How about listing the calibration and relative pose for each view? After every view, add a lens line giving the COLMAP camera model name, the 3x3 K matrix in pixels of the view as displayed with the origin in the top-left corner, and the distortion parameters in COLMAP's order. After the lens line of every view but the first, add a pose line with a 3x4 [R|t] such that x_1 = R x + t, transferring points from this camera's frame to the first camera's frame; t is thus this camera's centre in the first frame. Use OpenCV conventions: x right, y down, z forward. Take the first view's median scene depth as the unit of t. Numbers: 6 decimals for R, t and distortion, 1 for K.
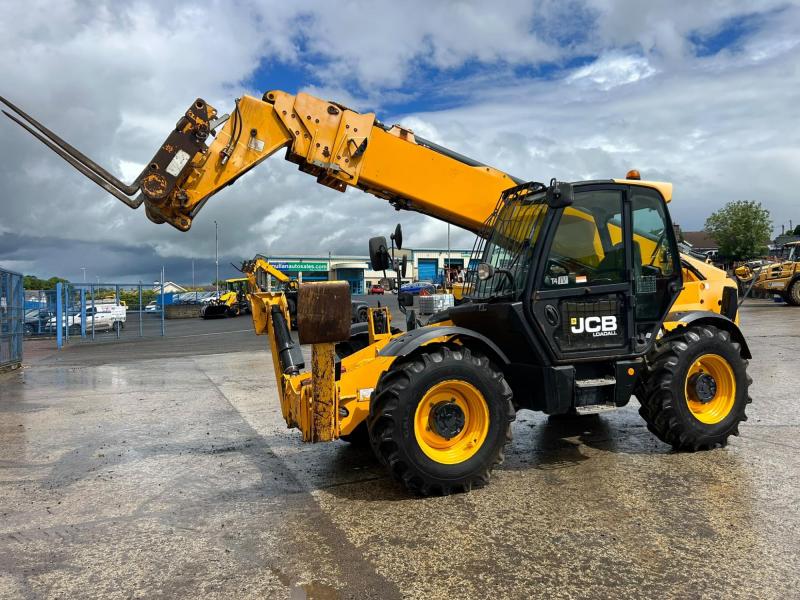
lens RADIAL K [[602.9, 0, 395.4], [0, 602.9, 299.6], [0, 0, 1]] dist [0.049410, -0.052656]
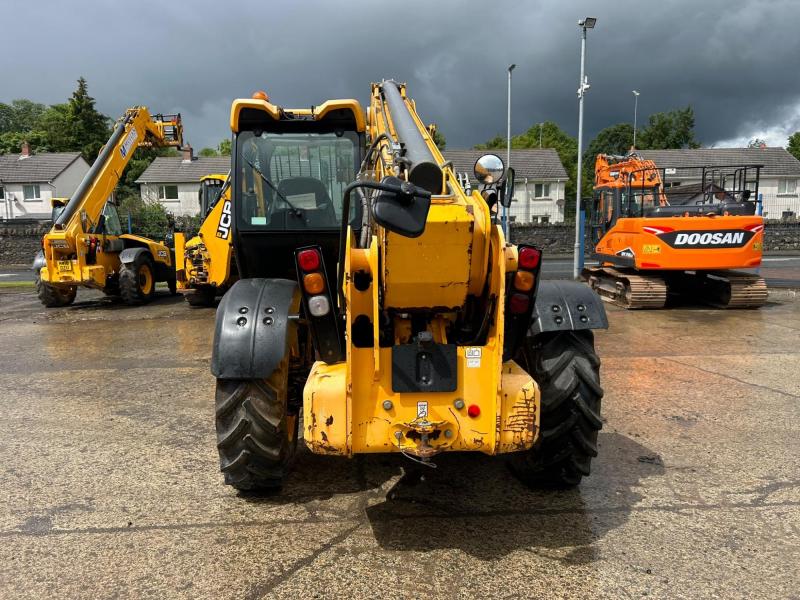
lens RADIAL K [[602.9, 0, 392.8], [0, 602.9, 300.9], [0, 0, 1]] dist [0.049410, -0.052656]
pose [[-0.318124, 0.139553, -0.937722, 1.205221], [0.019634, 0.989864, 0.140652, -0.054152], [0.947846, 0.026333, -0.317640, 1.532128]]
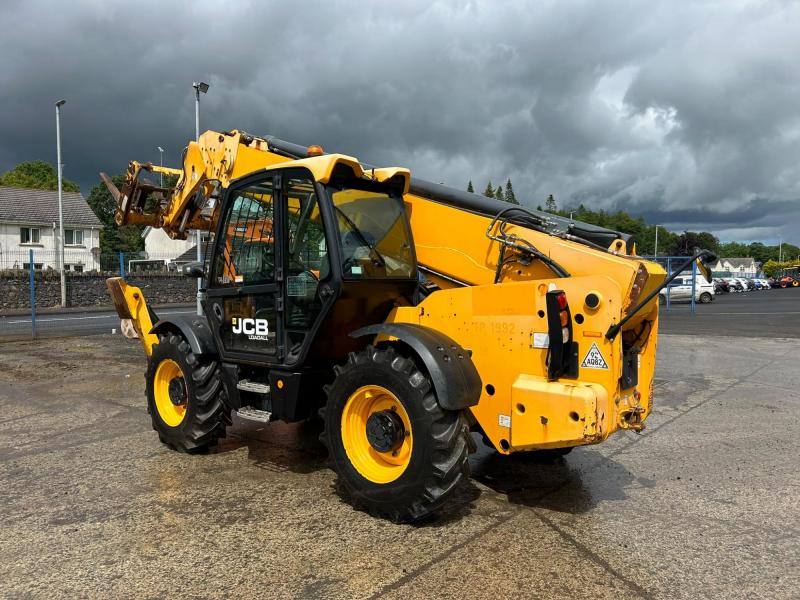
lens RADIAL K [[602.9, 0, 393.0], [0, 602.9, 304.0], [0, 0, 1]] dist [0.049410, -0.052656]
pose [[0.458374, 0.064718, -0.886400, 1.266710], [-0.009533, 0.997646, 0.067910, -0.060206], [0.888709, -0.022678, 0.457911, 0.767882]]
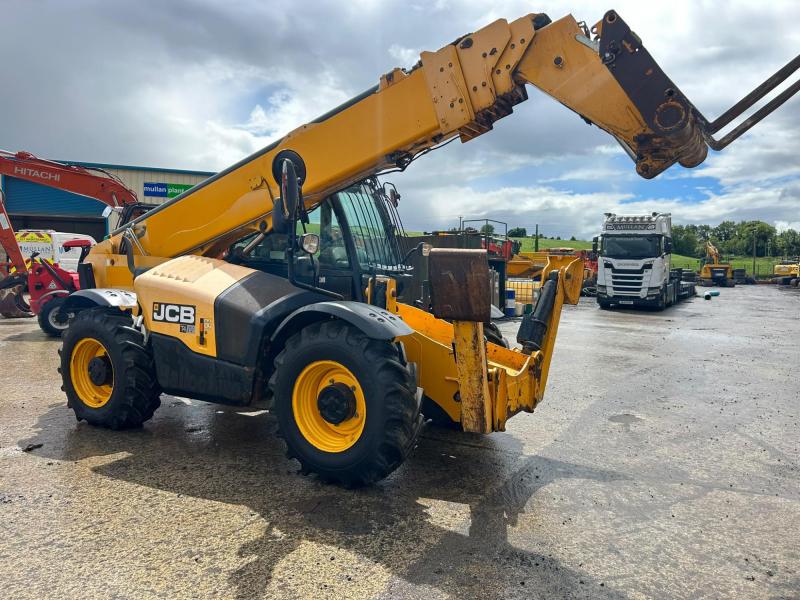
lens RADIAL K [[602.9, 0, 396.6], [0, 602.9, 296.2], [0, 0, 1]] dist [0.049410, -0.052656]
pose [[-0.620553, -0.011604, 0.784079, -0.769327], [0.006337, 0.999784, 0.019812, 0.025471], [-0.784139, 0.017263, -0.620345, 1.748591]]
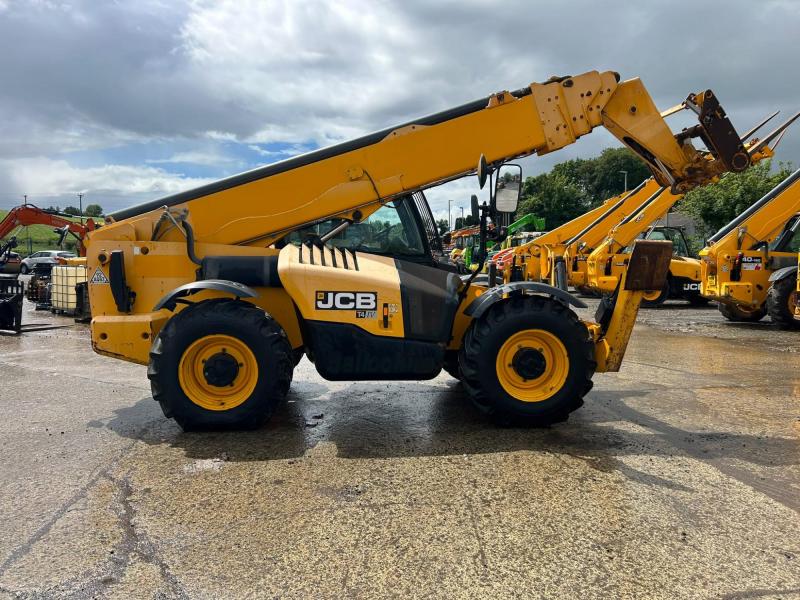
lens RADIAL K [[602.9, 0, 396.5], [0, 602.9, 295.3], [0, 0, 1]] dist [0.049410, -0.052656]
pose [[-0.959412, 0.011587, 0.281771, -0.137917], [0.028051, 0.998121, 0.054467, 0.009461], [-0.280611, 0.060160, -0.957934, 2.355553]]
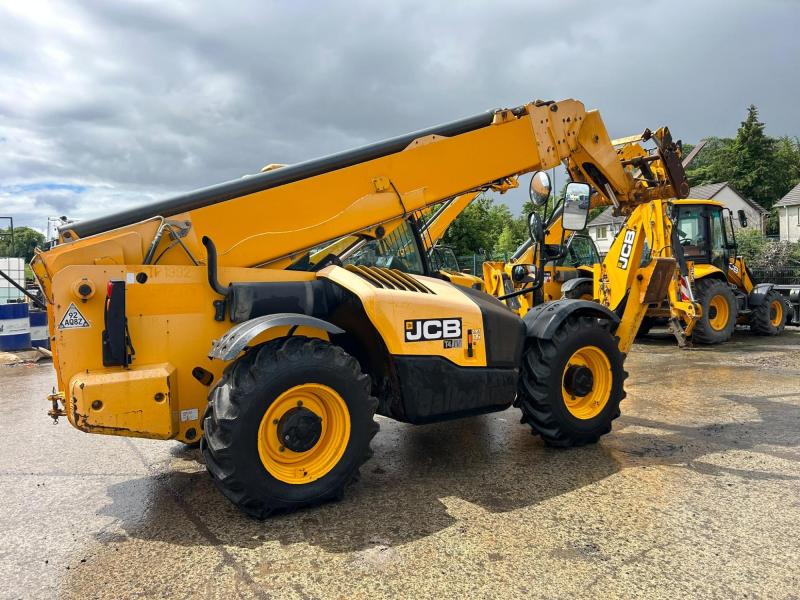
lens RADIAL K [[602.9, 0, 396.4], [0, 602.9, 293.5], [0, 0, 1]] dist [0.049410, -0.052656]
pose [[-0.979523, 0.058182, -0.192743, 0.439714], [0.051320, 0.997864, 0.040410, -0.018902], [0.194682, 0.029691, -0.980417, 2.260315]]
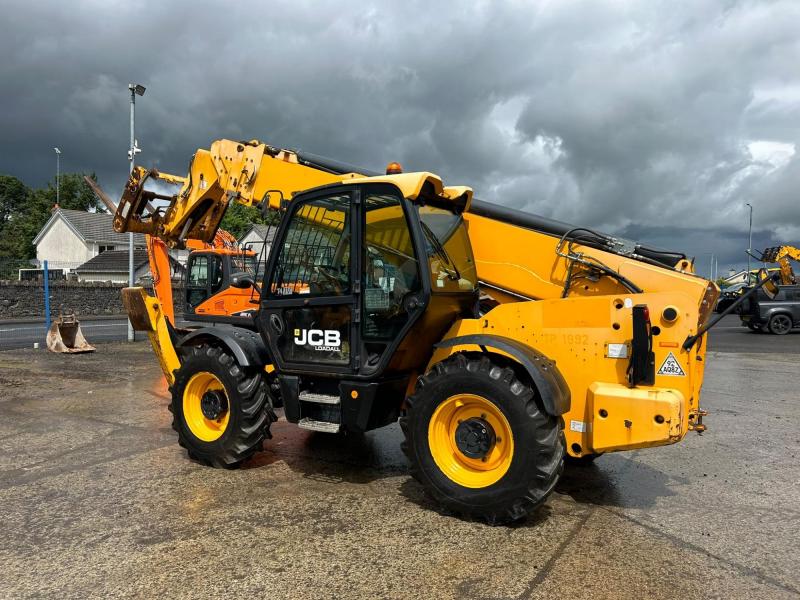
lens RADIAL K [[602.9, 0, 392.7], [0, 602.9, 304.1], [0, 0, 1]] dist [0.049410, -0.052656]
pose [[0.596025, 0.048839, -0.801479, 1.157699], [-0.027062, 0.998803, 0.040738, -0.053591], [0.802510, -0.002591, 0.596633, 0.530552]]
